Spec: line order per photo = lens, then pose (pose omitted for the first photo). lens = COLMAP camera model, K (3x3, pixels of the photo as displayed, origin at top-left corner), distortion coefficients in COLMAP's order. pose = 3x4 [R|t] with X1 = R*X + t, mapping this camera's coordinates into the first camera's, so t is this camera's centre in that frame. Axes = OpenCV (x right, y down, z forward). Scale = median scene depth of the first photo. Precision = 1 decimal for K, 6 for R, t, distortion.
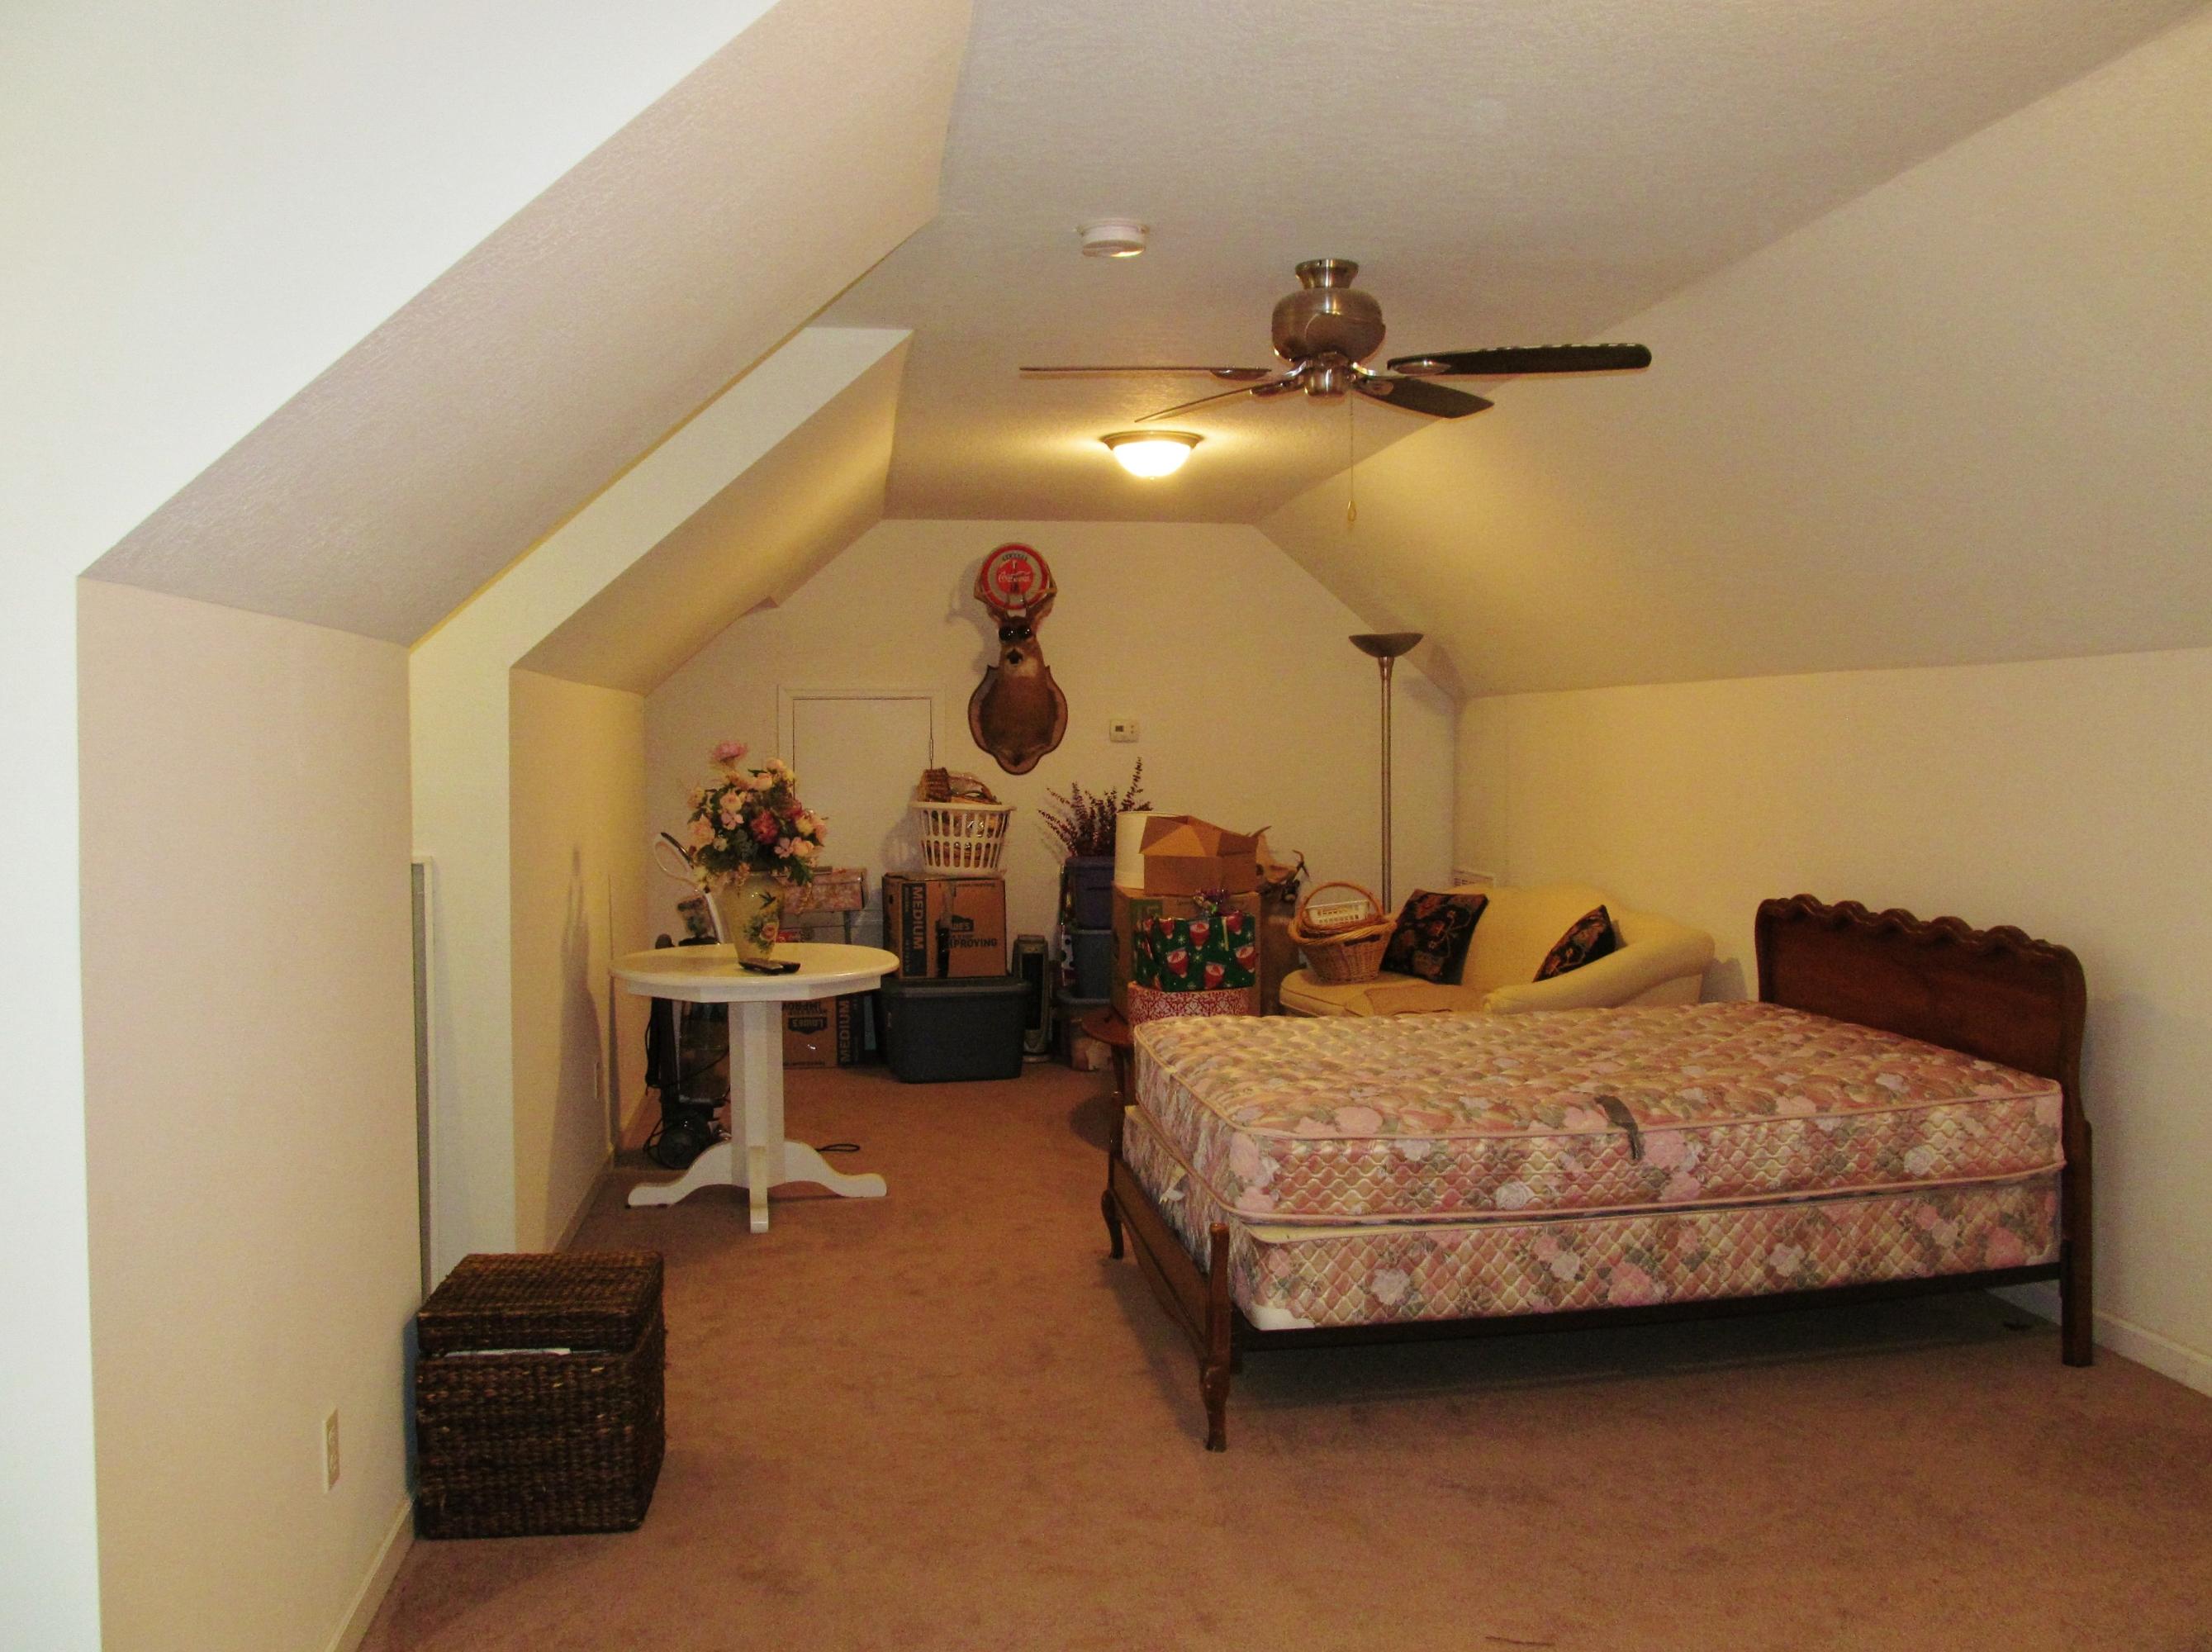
lens RADIAL K [[1859.1, 0, 1106.0], [0, 1859.1, 826.0], [0, 0, 1]] dist [-0.093952, 0.002813]
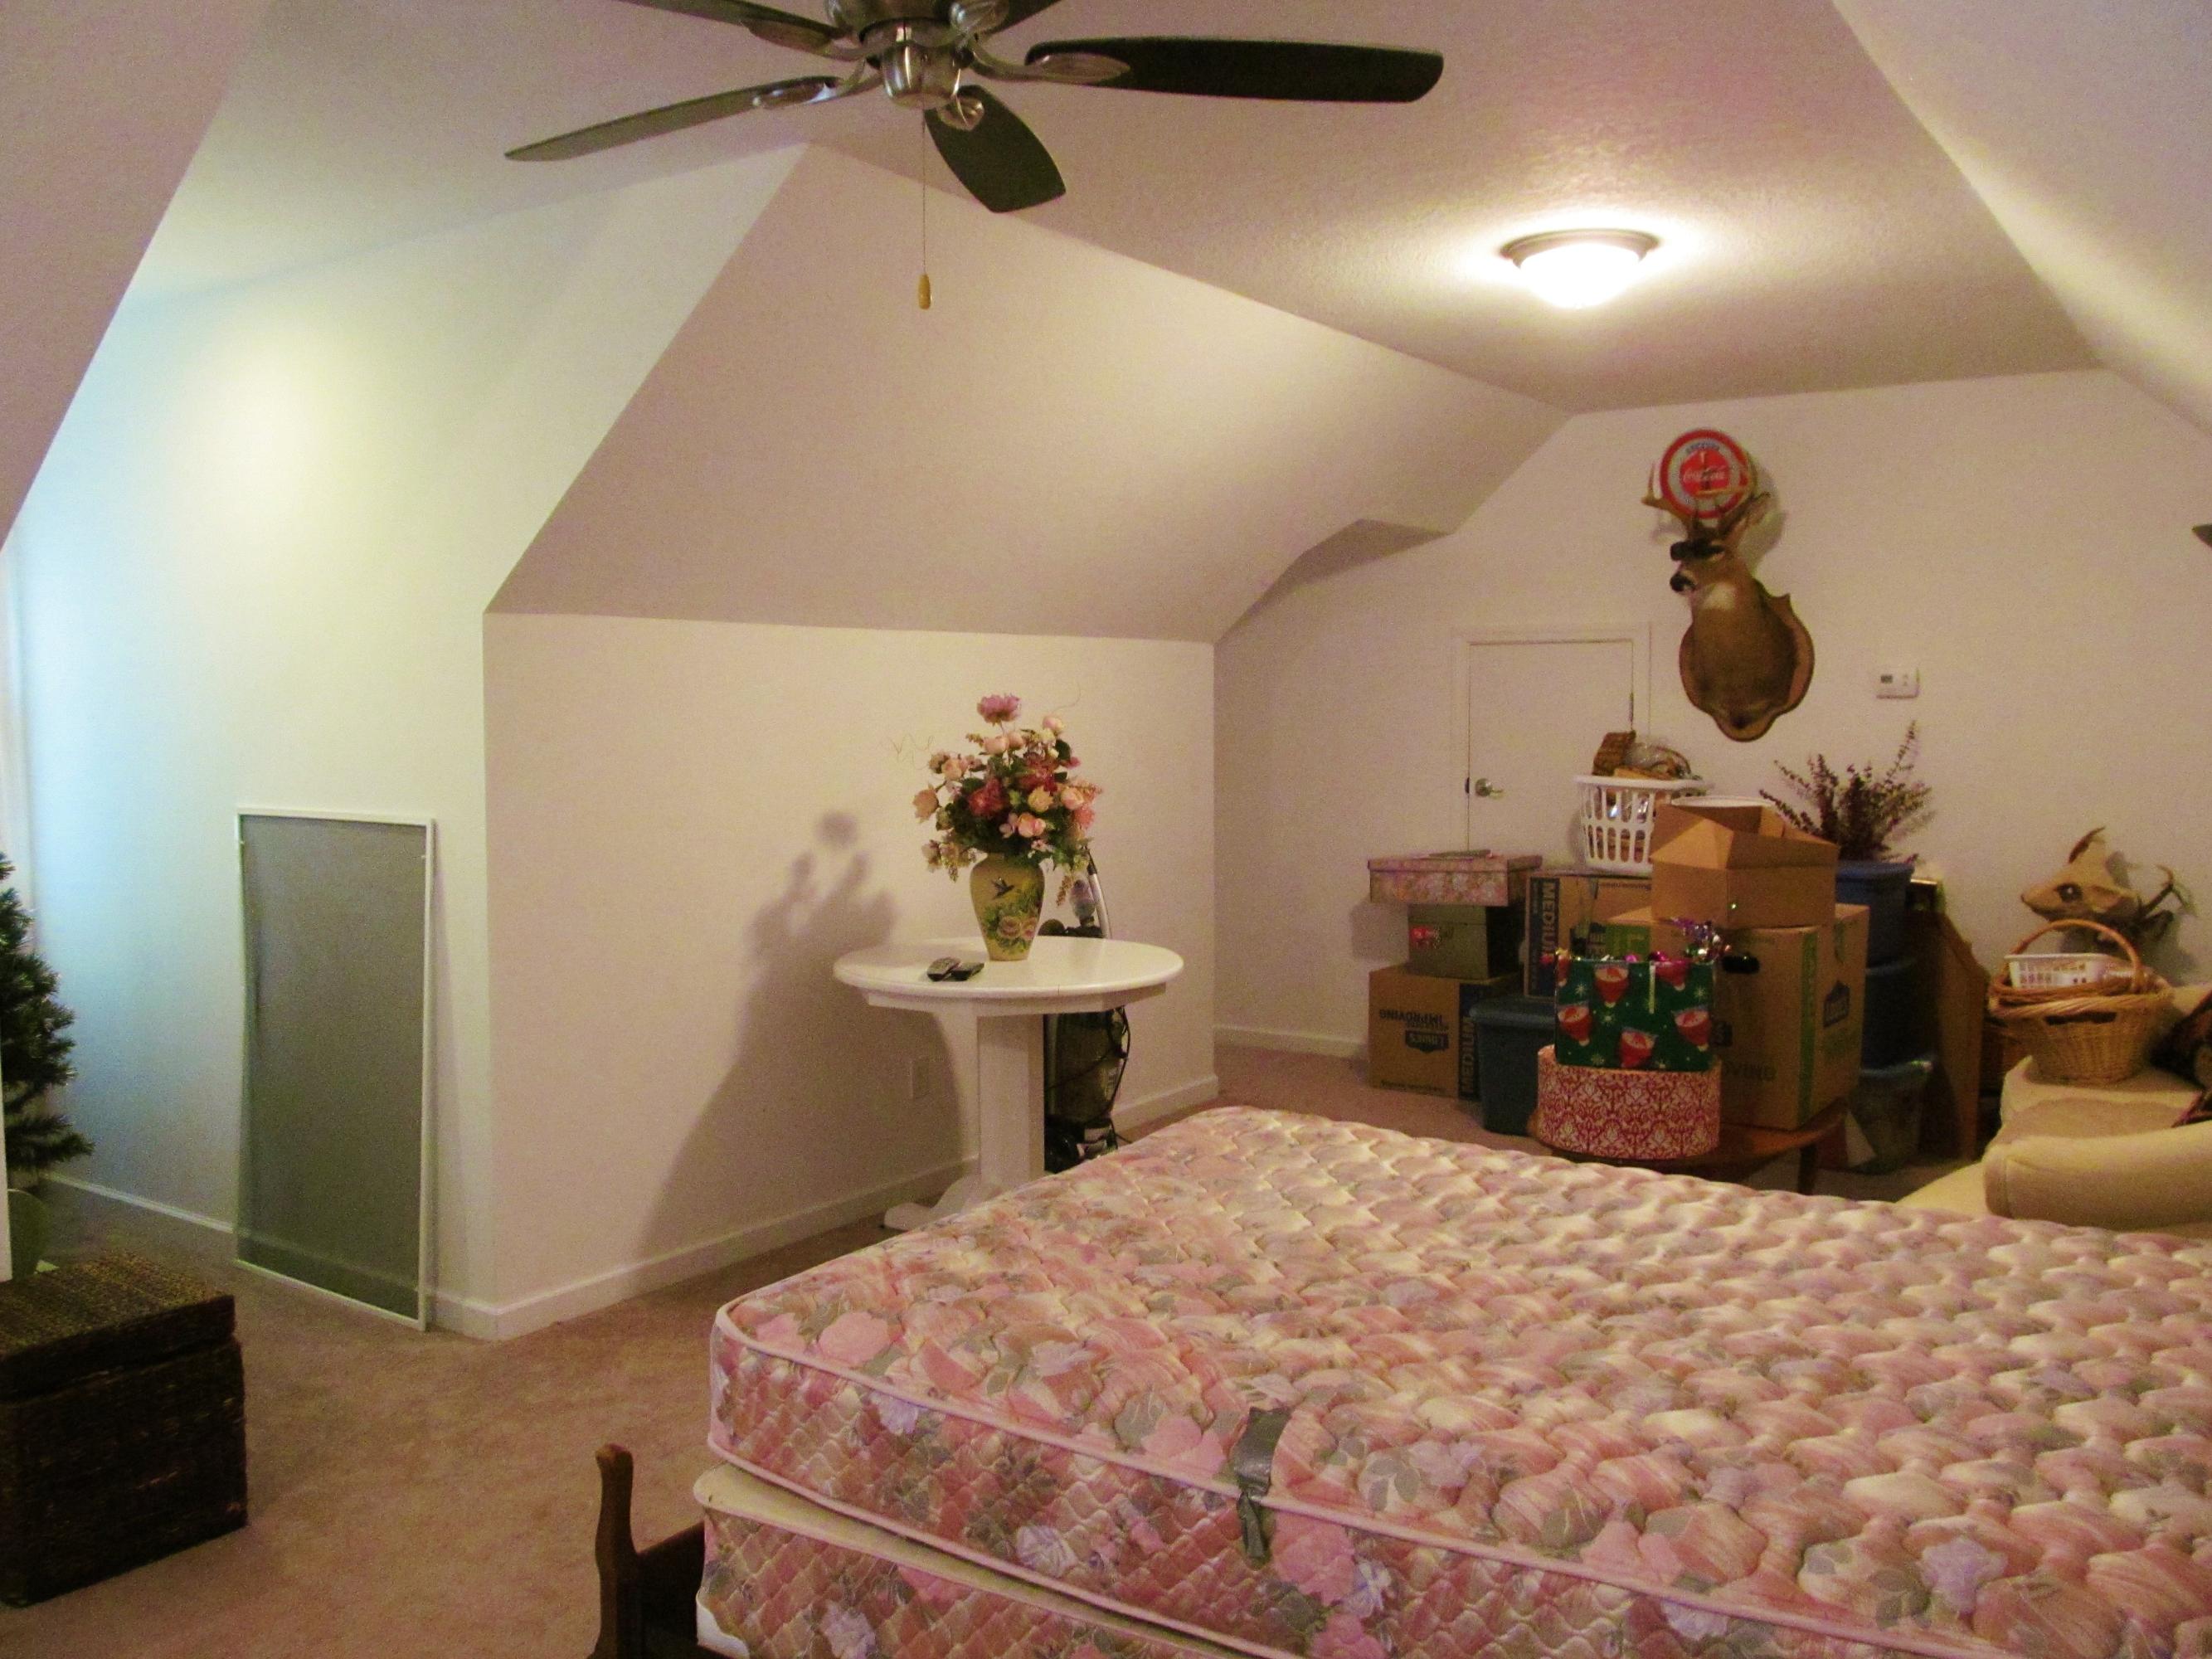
lens RADIAL K [[1842.8, 0, 1106.0], [0, 1842.8, 829.5], [0, 0, 1]] dist [-0.060855, 0.043726]
pose [[0.731620, 0.049454, -0.679917, 0.362676], [-0.031500, 0.998752, 0.038749, -0.017245], [0.680985, -0.006932, 0.732265, 0.391735]]
